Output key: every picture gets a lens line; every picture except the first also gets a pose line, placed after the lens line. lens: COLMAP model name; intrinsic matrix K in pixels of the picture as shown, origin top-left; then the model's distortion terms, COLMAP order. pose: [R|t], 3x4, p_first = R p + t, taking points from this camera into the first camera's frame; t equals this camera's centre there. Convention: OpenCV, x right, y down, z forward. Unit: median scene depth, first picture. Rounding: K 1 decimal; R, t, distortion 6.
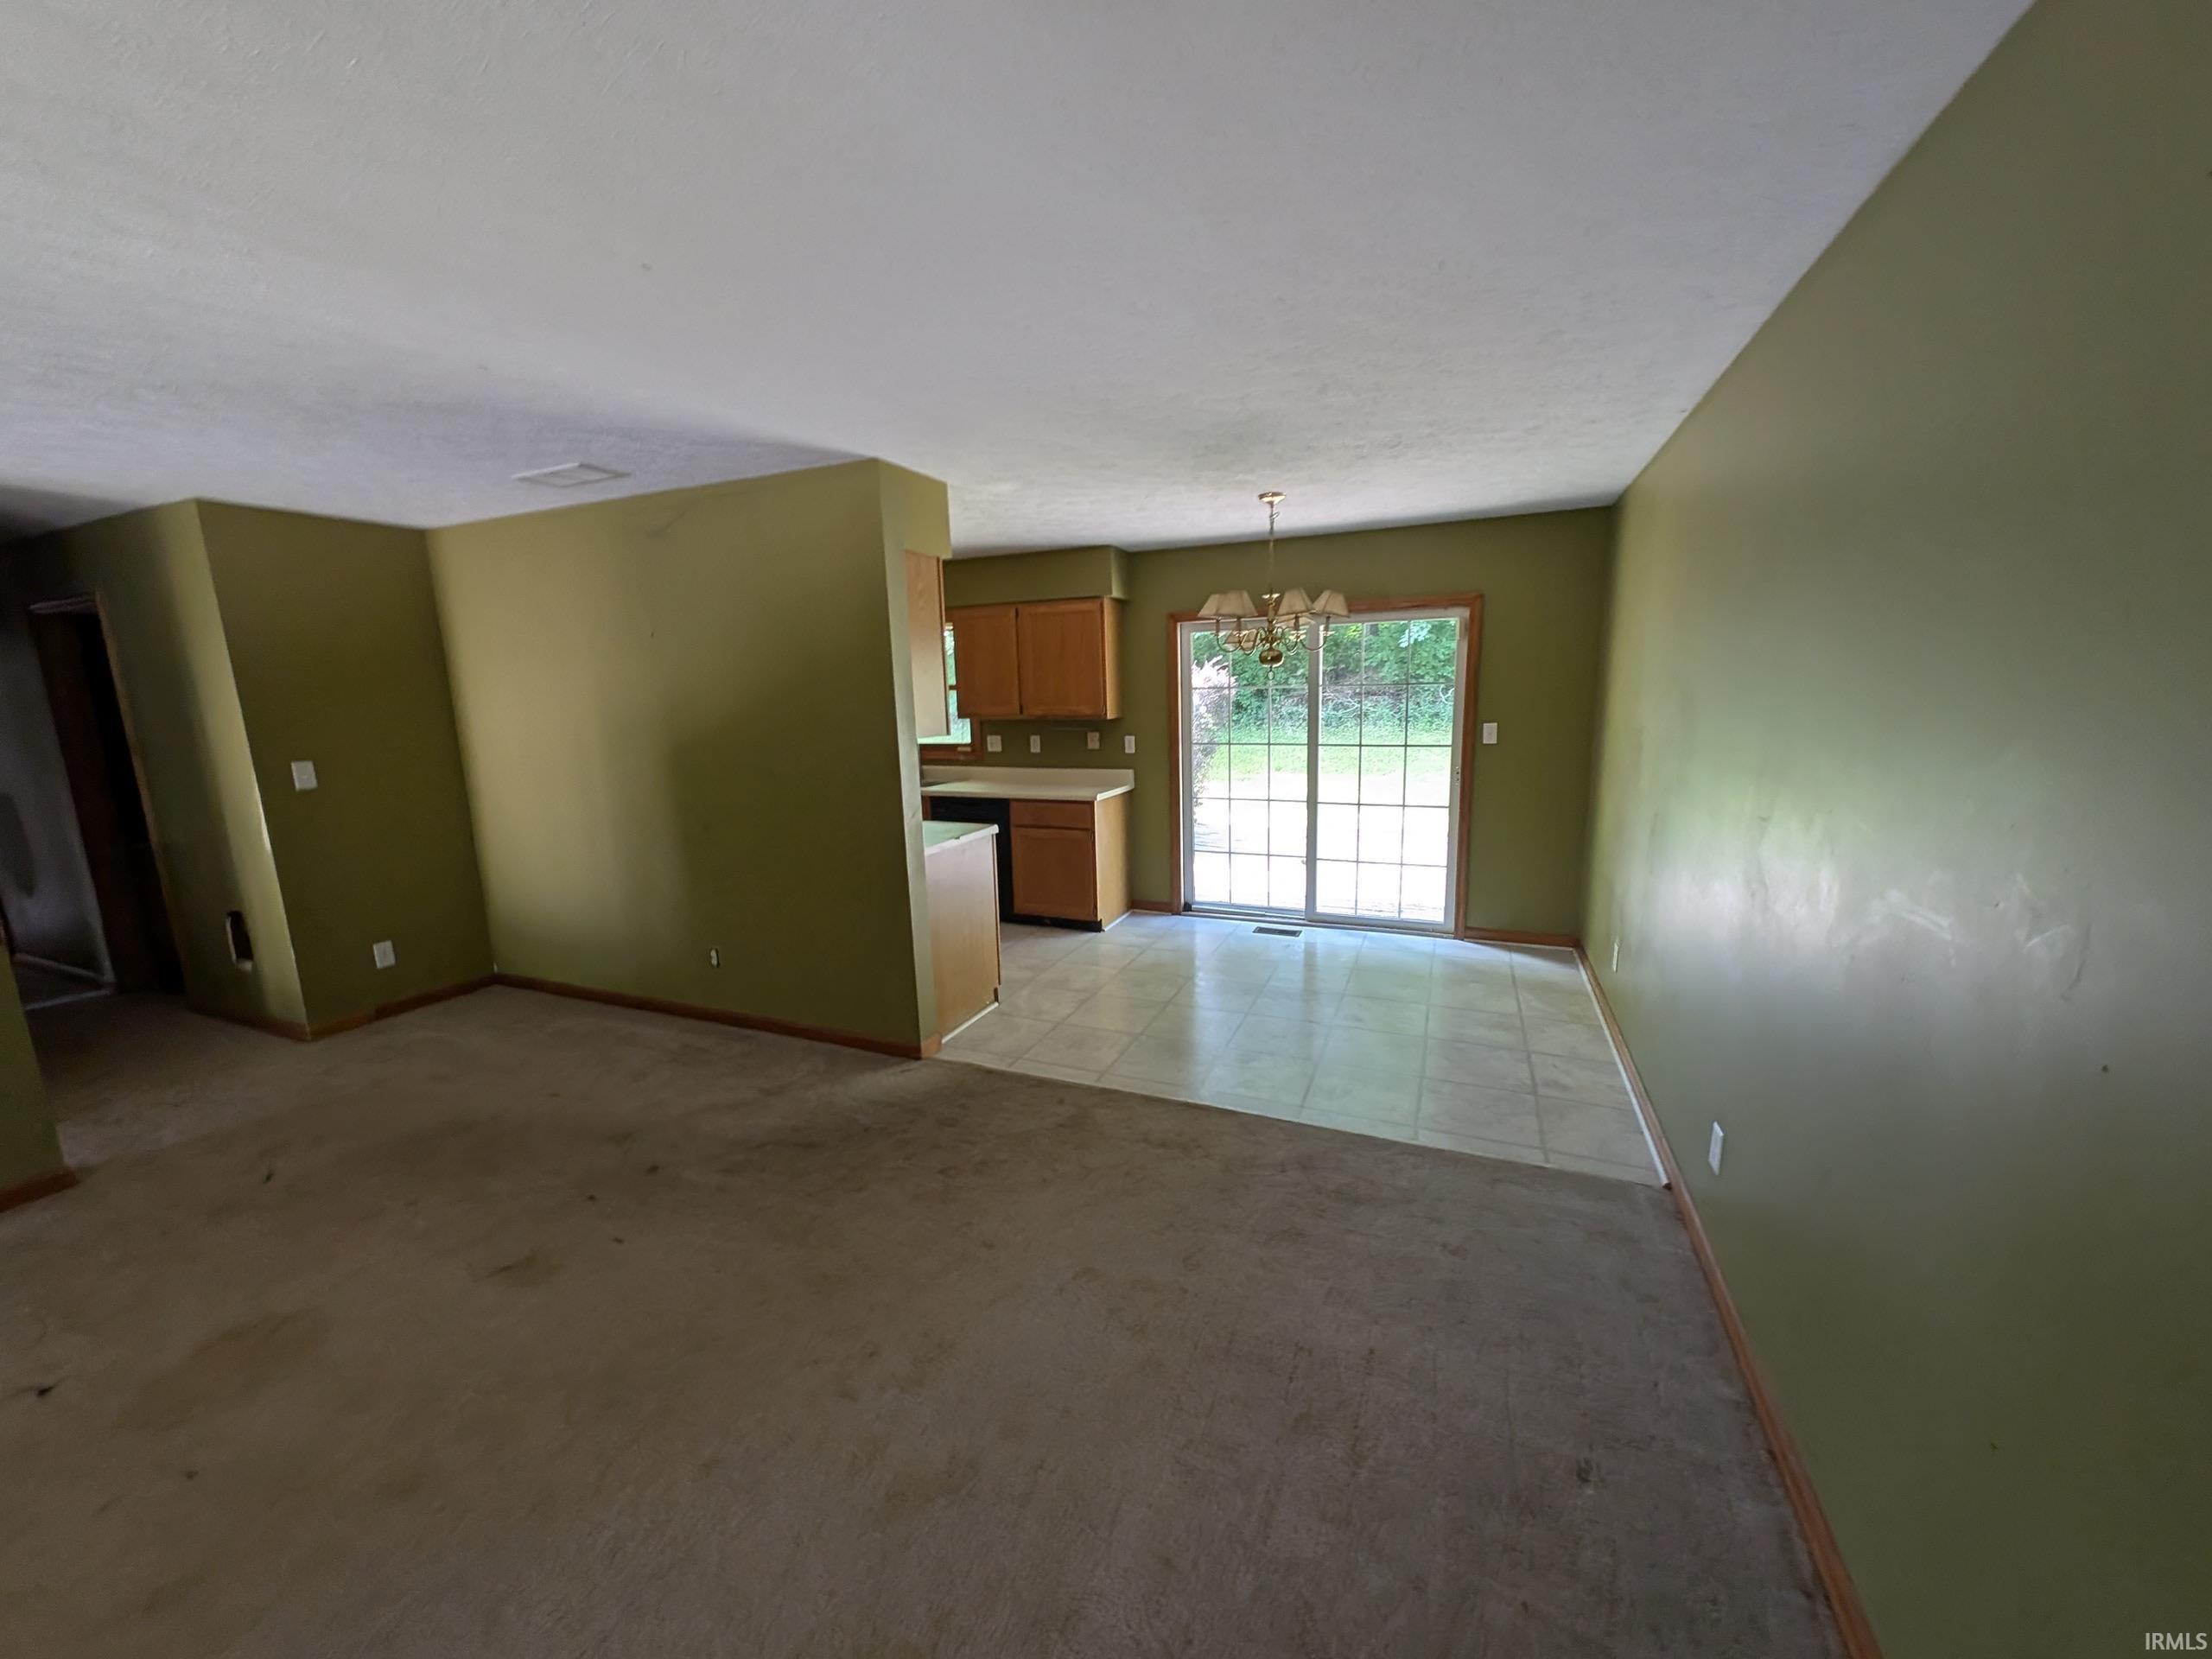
lens RADIAL K [[821.4, 0, 1111.7], [0, 821.4, 838.9], [0, 0, 1]] dist [-0.001645, -0.000574]
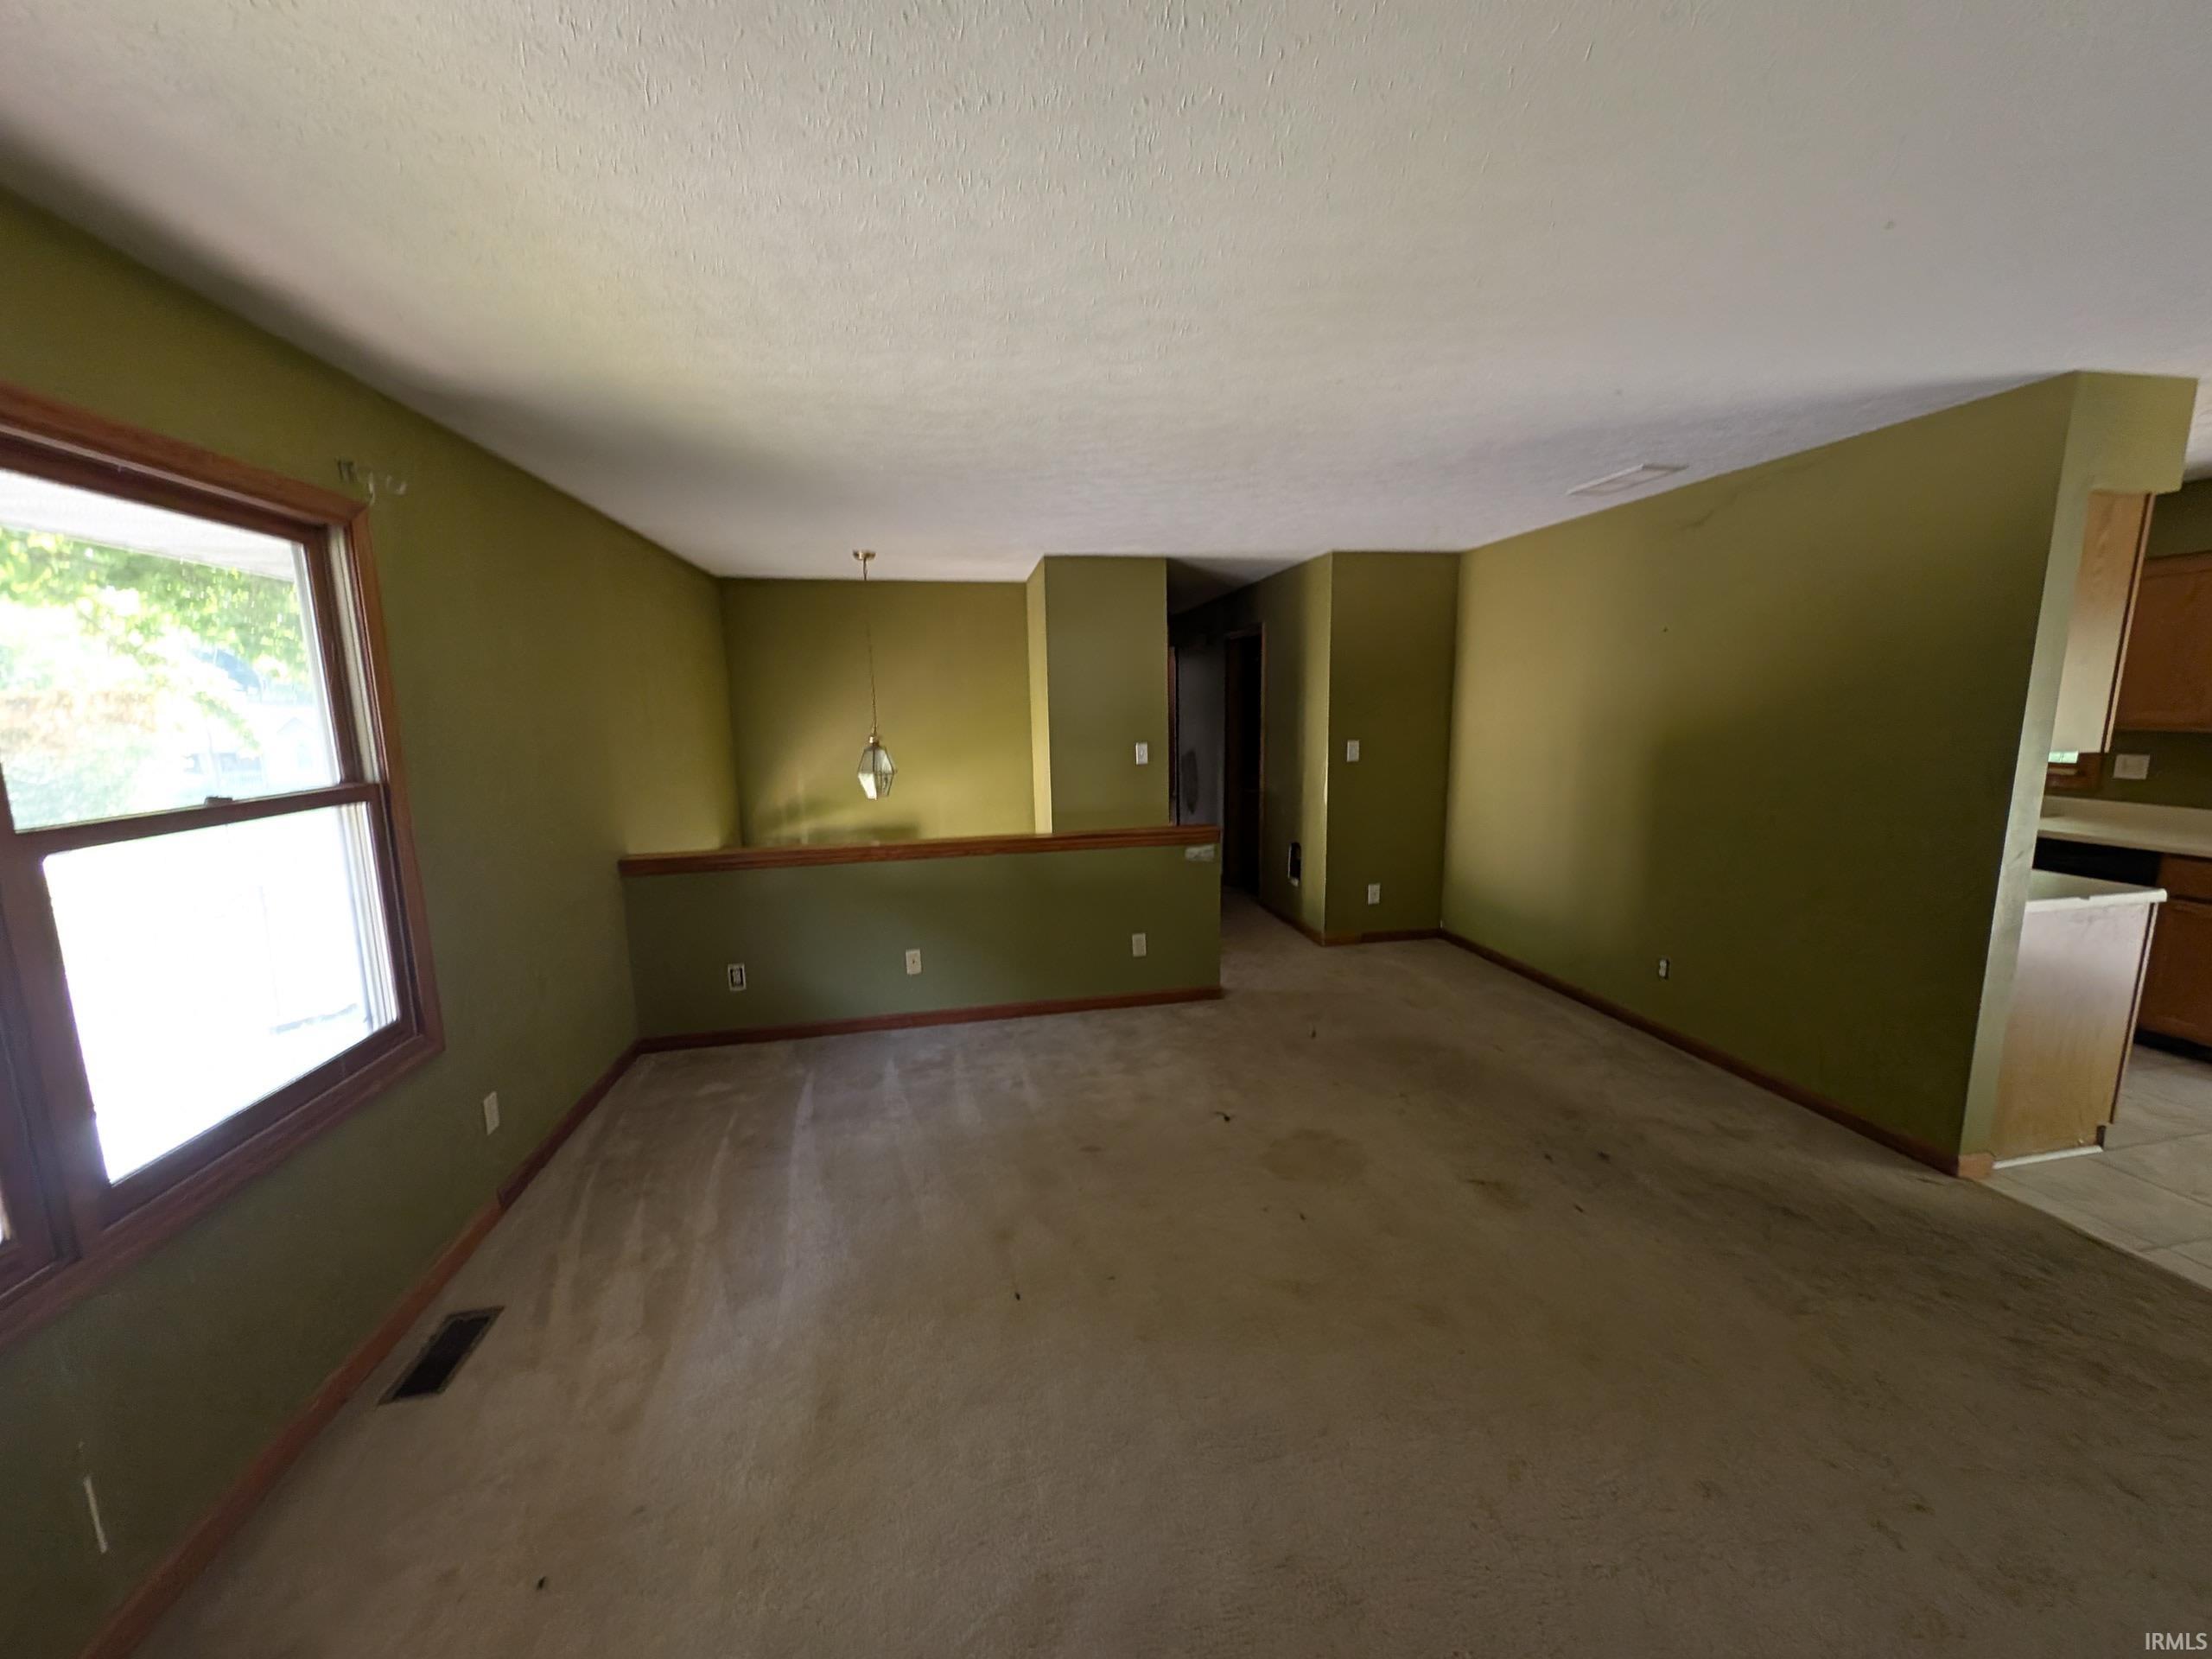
lens RADIAL K [[821.4, 0, 1111.7], [0, 821.4, 838.9], [0, 0, 1]] dist [-0.001645, -0.000574]
pose [[0.558431, 0.148811, -0.816094, -0.094912], [-0.146685, 0.985990, 0.079418, 0.016749], [0.816479, 0.075359, 0.572436, -0.082837]]
